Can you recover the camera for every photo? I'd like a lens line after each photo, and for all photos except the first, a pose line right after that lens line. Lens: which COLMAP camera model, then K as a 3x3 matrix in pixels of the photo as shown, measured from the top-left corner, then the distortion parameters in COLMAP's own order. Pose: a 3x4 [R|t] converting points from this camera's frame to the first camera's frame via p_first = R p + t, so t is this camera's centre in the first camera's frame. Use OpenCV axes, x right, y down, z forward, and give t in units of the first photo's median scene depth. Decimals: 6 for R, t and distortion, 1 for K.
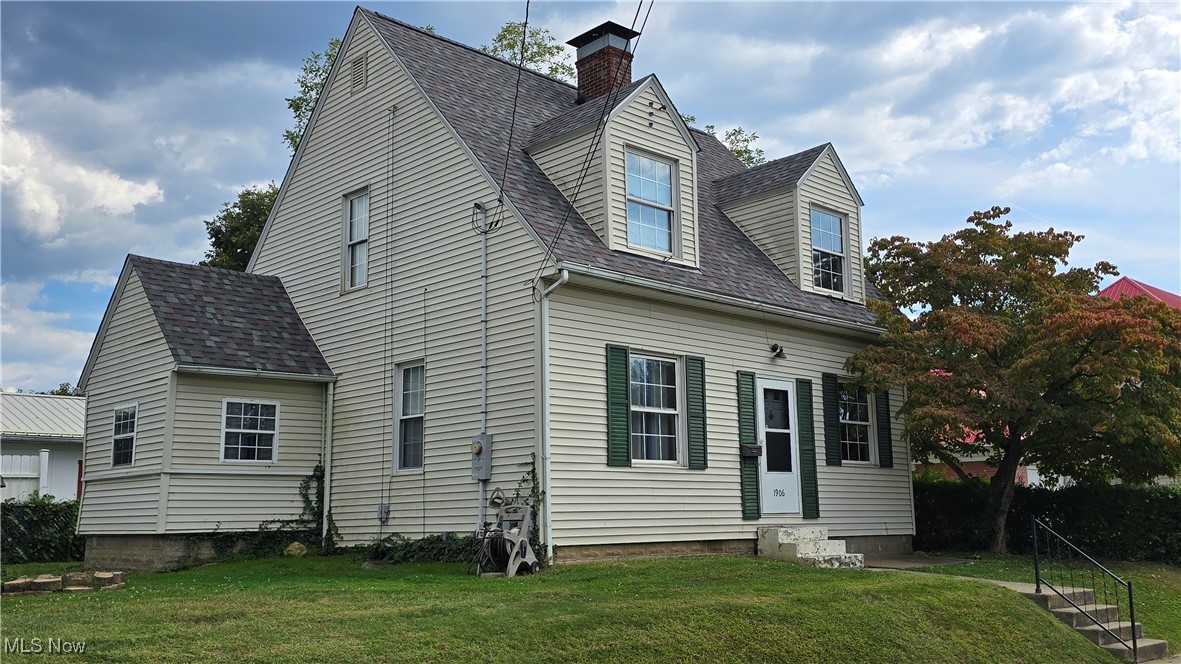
lens RADIAL K [[1084.4, 0, 613.4], [0, 1084.4, 338.3], [0, 0, 1]] dist [0.137817, -0.266989]
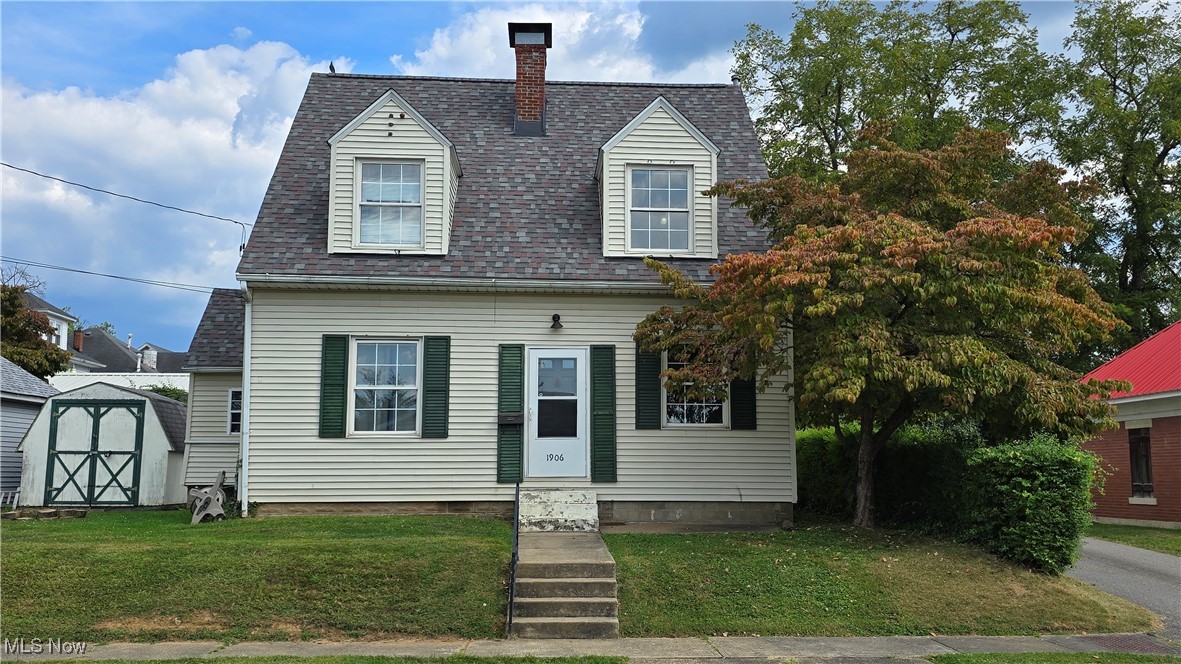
lens RADIAL K [[1084.4, 0, 613.4], [0, 1084.4, 338.3], [0, 0, 1]] dist [0.137817, -0.266989]
pose [[0.757894, -0.066632, -0.648966, 0.899874], [0.094626, 0.995478, 0.008300, 0.025981], [0.645479, -0.067699, 0.760772, 0.263670]]
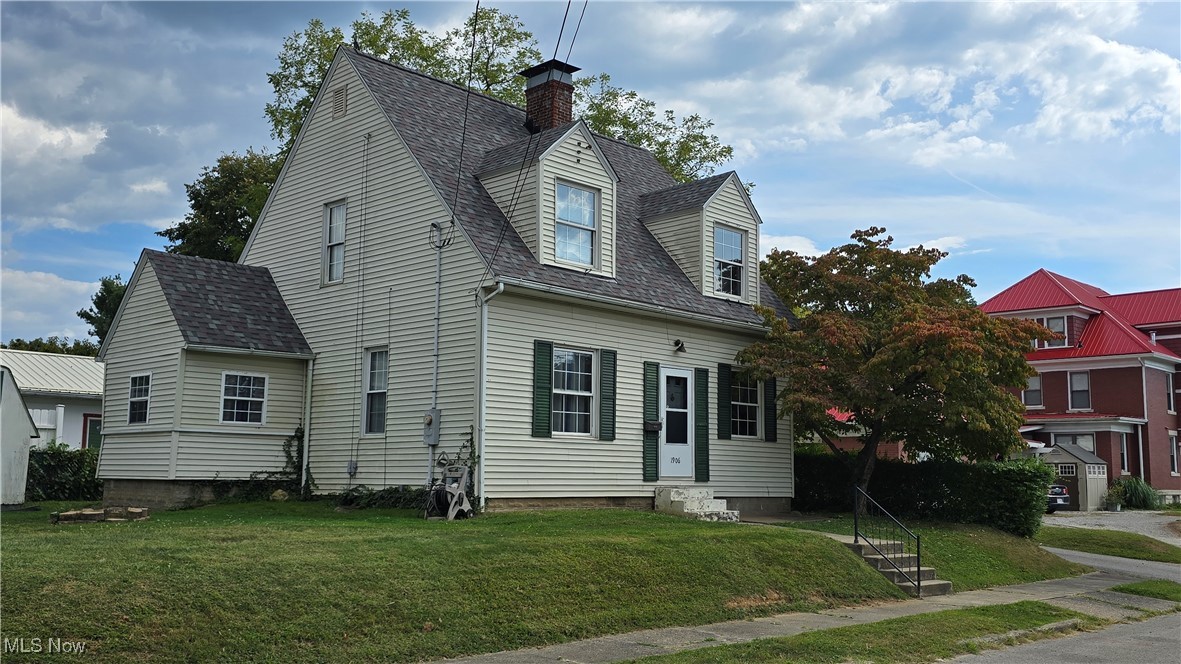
lens RADIAL K [[1084.4, 0, 613.4], [0, 1084.4, 338.3], [0, 0, 1]] dist [0.137817, -0.266989]
pose [[0.999123, 0.031836, 0.027211, 0.045058], [-0.032824, 0.998788, 0.036668, -0.040553], [-0.026011, -0.037529, 0.998957, -0.229524]]
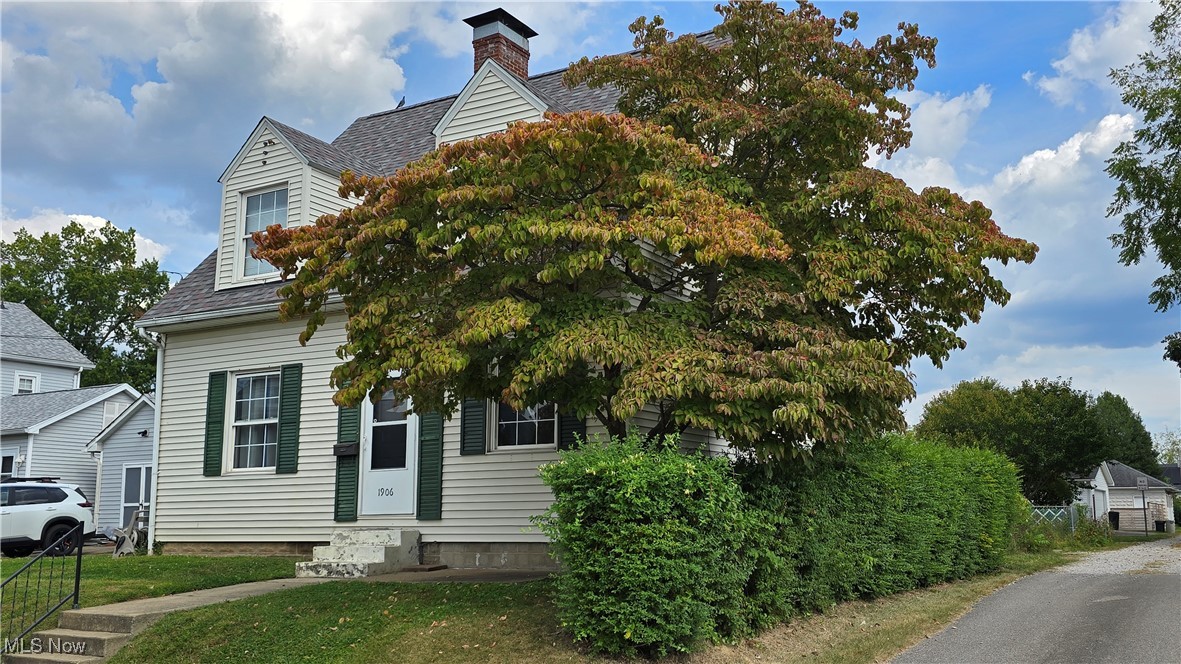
lens RADIAL K [[1084.4, 0, 613.4], [0, 1084.4, 338.3], [0, 0, 1]] dist [0.137817, -0.266989]
pose [[0.257527, -0.143775, -0.955515, 1.122030], [0.158613, 0.981745, -0.104973, 0.145896], [0.953164, -0.124523, 0.275631, 0.974152]]
